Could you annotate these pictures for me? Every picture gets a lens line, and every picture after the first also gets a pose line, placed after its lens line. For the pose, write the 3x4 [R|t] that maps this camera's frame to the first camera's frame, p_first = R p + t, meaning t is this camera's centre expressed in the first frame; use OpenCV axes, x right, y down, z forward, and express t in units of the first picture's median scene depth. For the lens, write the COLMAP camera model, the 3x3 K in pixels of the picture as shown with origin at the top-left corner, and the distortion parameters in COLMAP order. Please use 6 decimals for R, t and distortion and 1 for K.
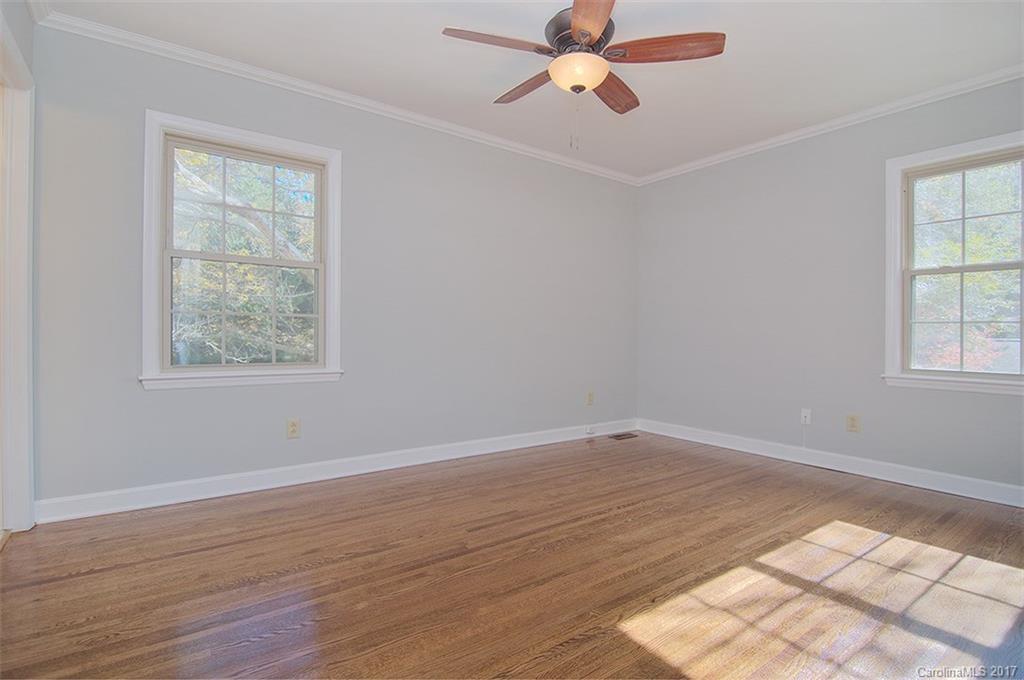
lens RADIAL K [[504.3, 0, 512.6], [0, 504.3, 334.9], [0, 0, 1]] dist [-0.000784, -0.011463]
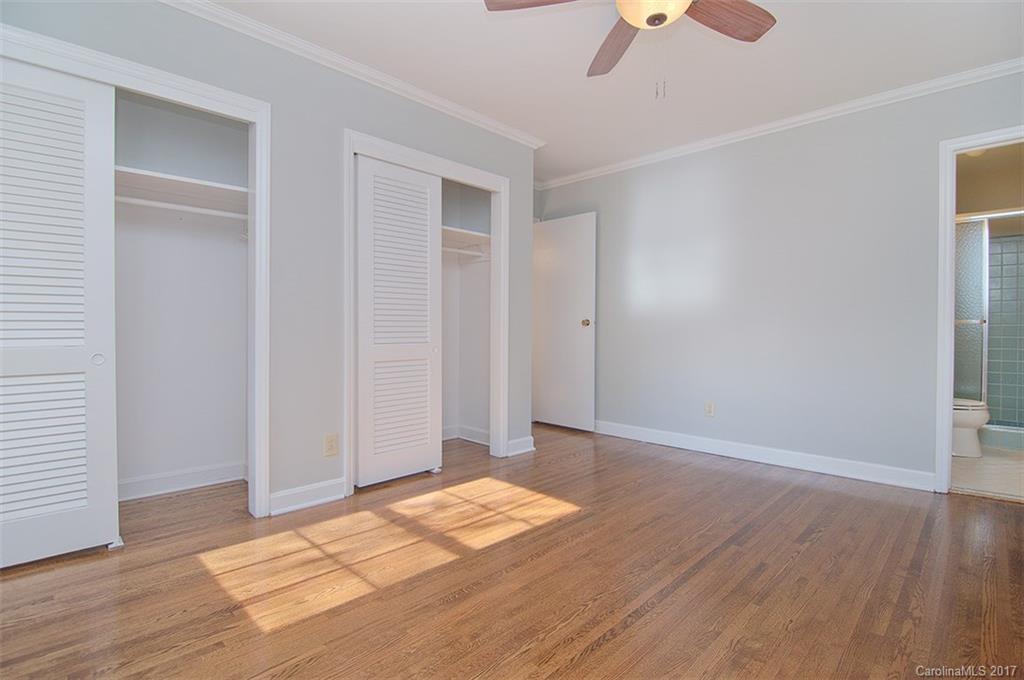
lens RADIAL K [[504.3, 0, 512.6], [0, 504.3, 334.9], [0, 0, 1]] dist [-0.000784, -0.011463]
pose [[-0.985862, -0.013735, -0.166997, 0.566045], [-0.016668, 0.999730, 0.016175, -0.012242], [0.166730, 0.018729, -0.985825, 2.049570]]
